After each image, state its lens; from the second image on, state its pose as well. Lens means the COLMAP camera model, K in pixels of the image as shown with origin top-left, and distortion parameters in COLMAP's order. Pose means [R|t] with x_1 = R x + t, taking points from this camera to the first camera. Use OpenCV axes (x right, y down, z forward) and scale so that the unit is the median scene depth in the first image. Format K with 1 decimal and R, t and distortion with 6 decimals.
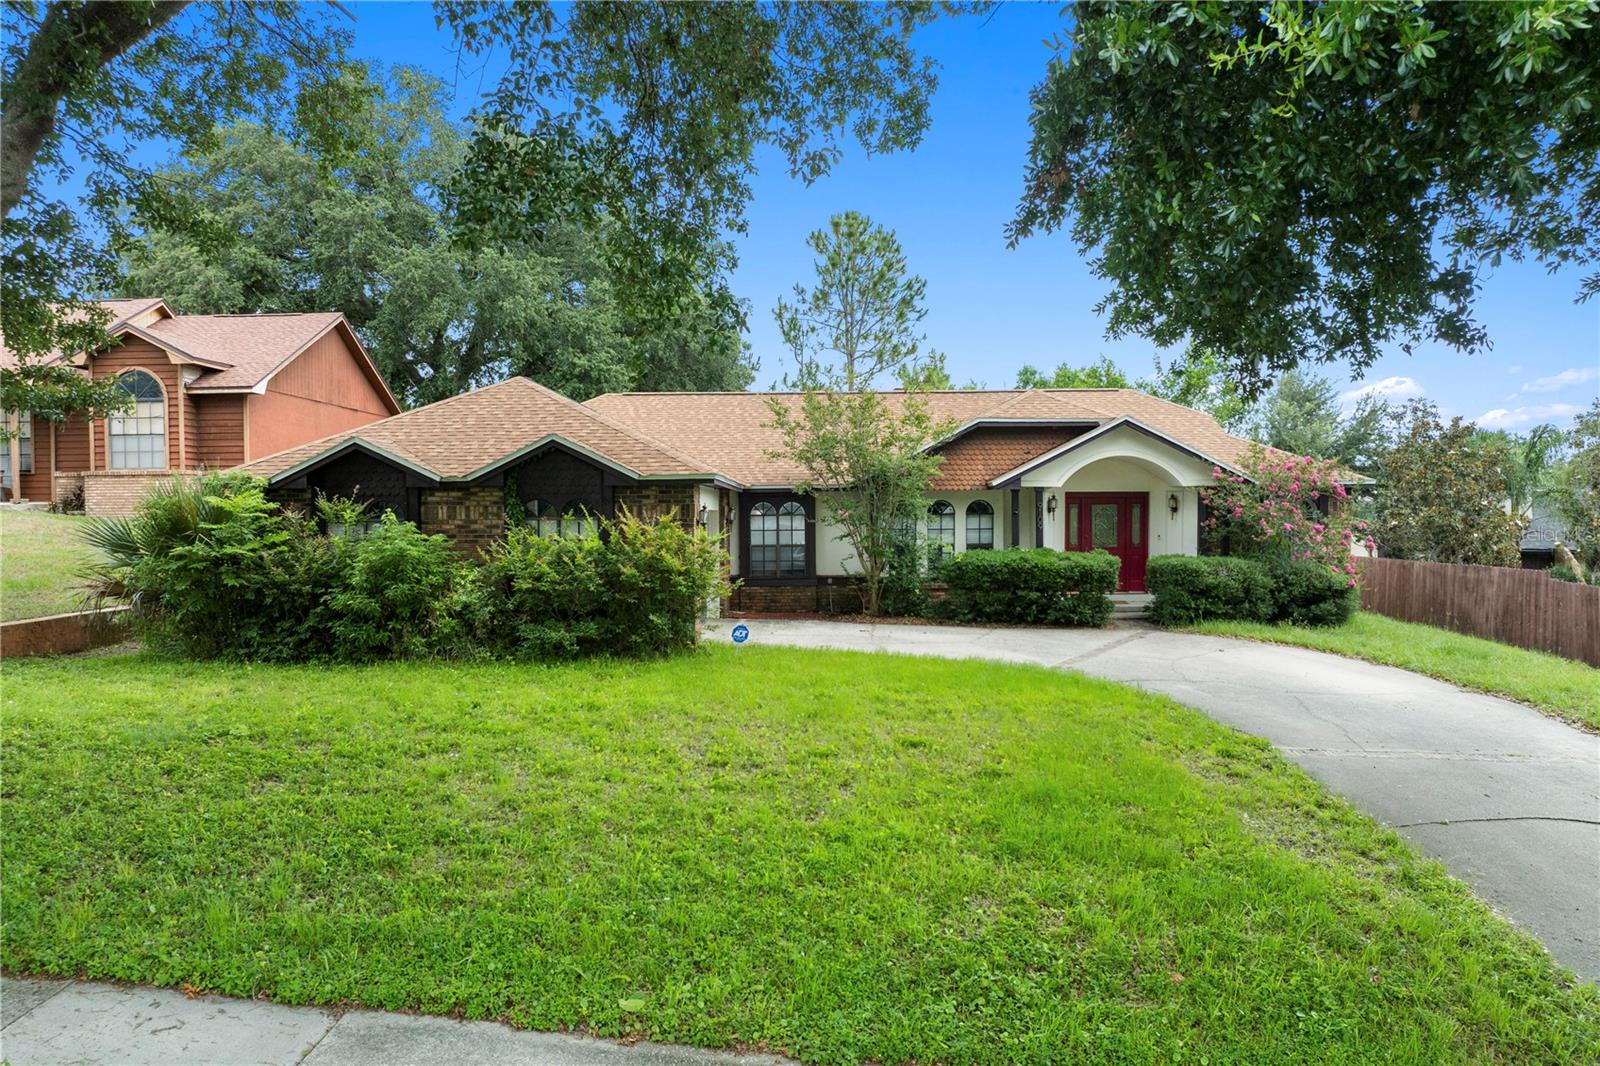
lens RADIAL K [[1187.8, 0, 803.0], [0, 1187.8, 567.4], [0, 0, 1]] dist [0.001145, -0.051938]
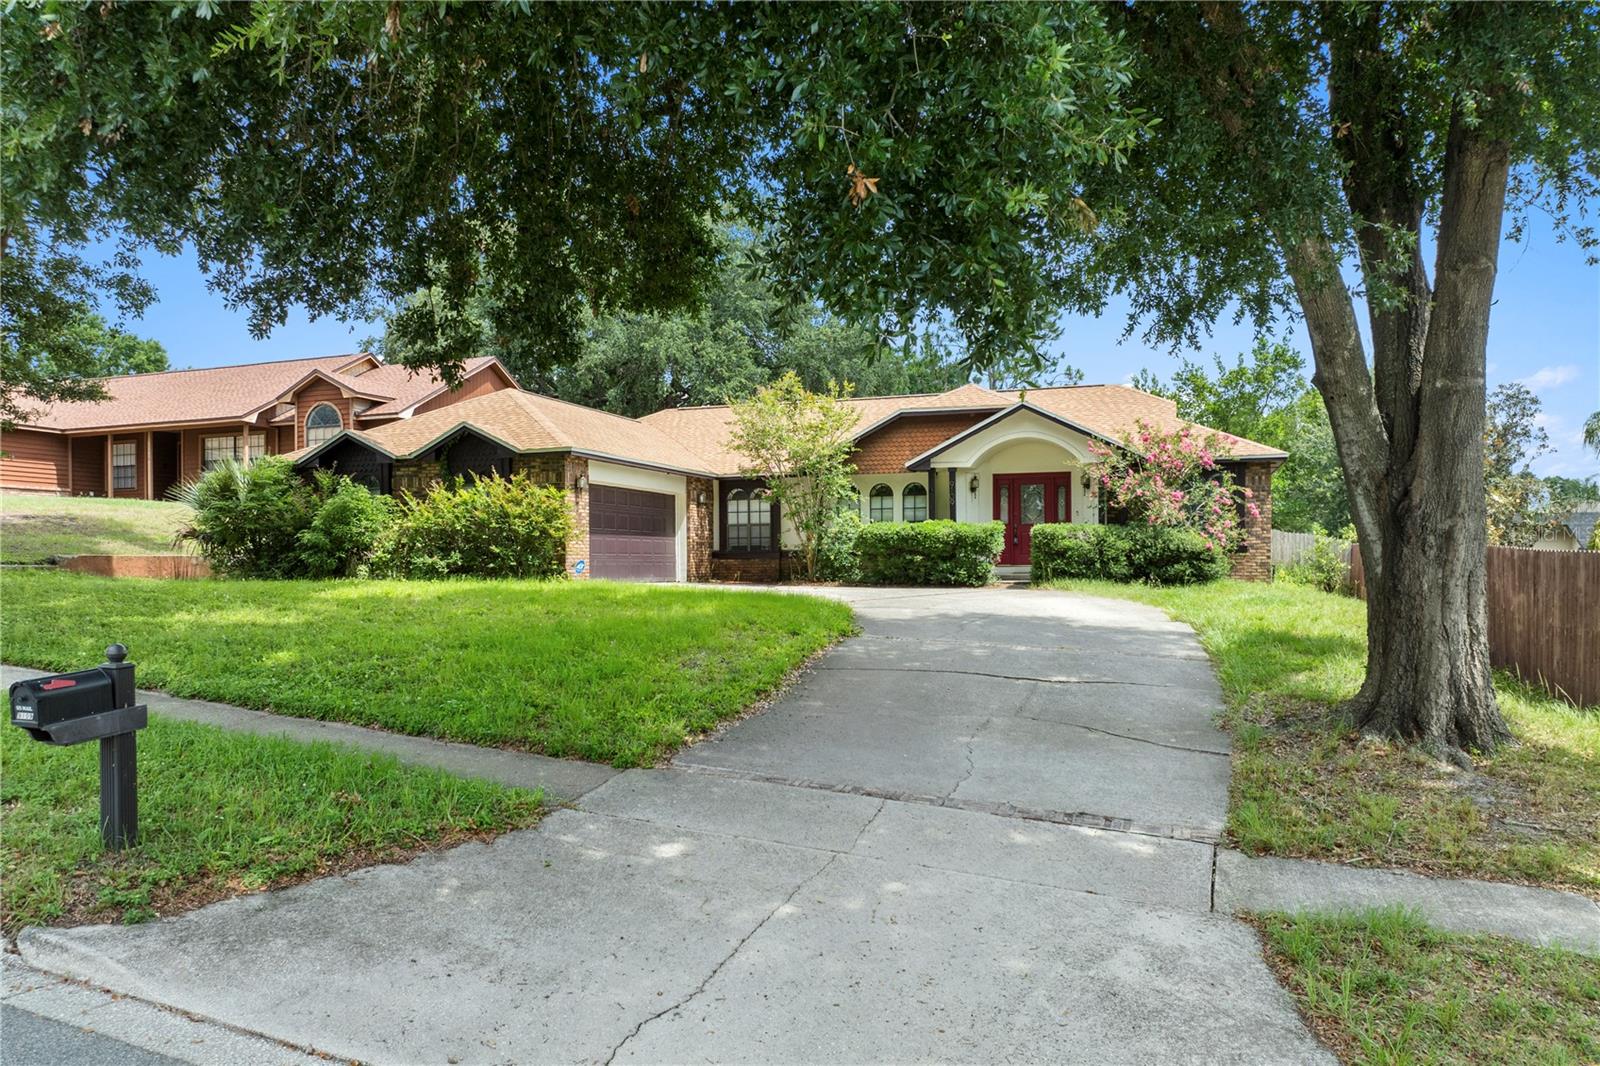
lens RADIAL K [[1221.6, 0, 800.0], [0, 1221.6, 533.0], [0, 0, 1]] dist [-0.010439, -0.008036]
pose [[0.944680, -0.009849, -0.327845, 0.443785], [-0.014919, 0.997224, -0.072948, 0.081240], [0.327653, 0.073804, 0.941911, -0.136828]]
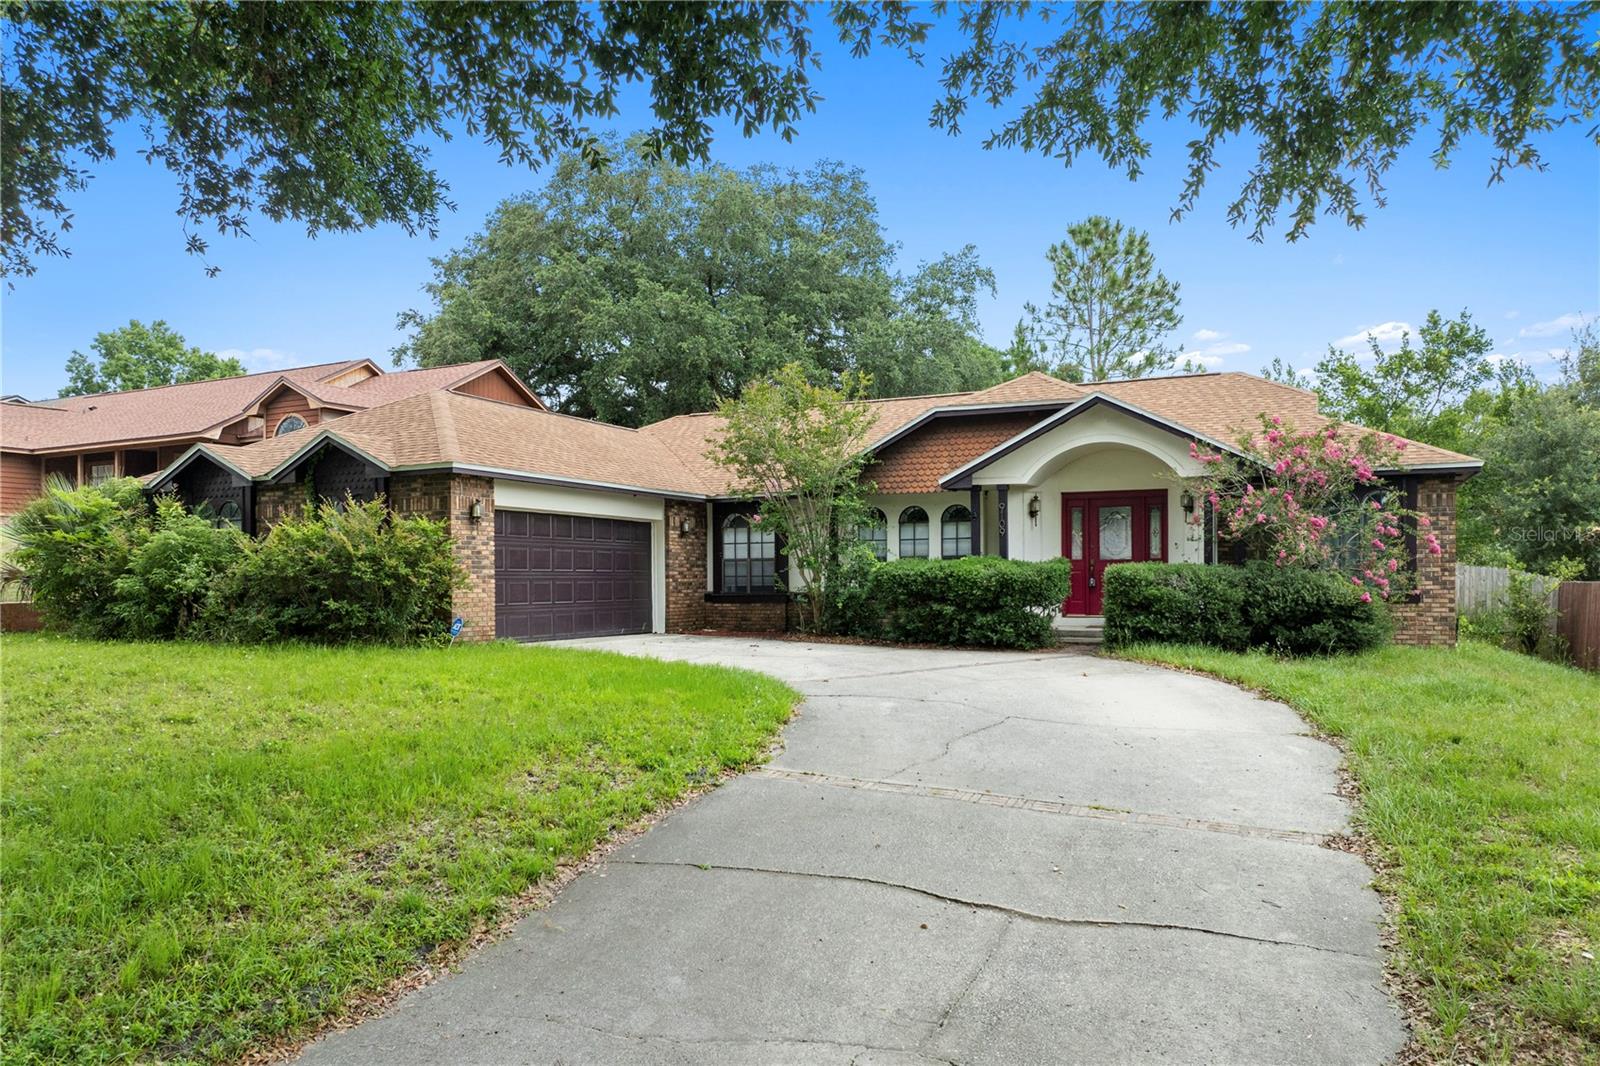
lens RADIAL K [[1187.8, 0, 803.0], [0, 1187.8, 567.4], [0, 0, 1]] dist [0.001145, -0.051938]
pose [[0.901047, -0.004631, -0.433697, 0.436588], [-0.020340, 0.998392, -0.052920, 0.037574], [0.433244, 0.056505, 0.899503, 0.190442]]
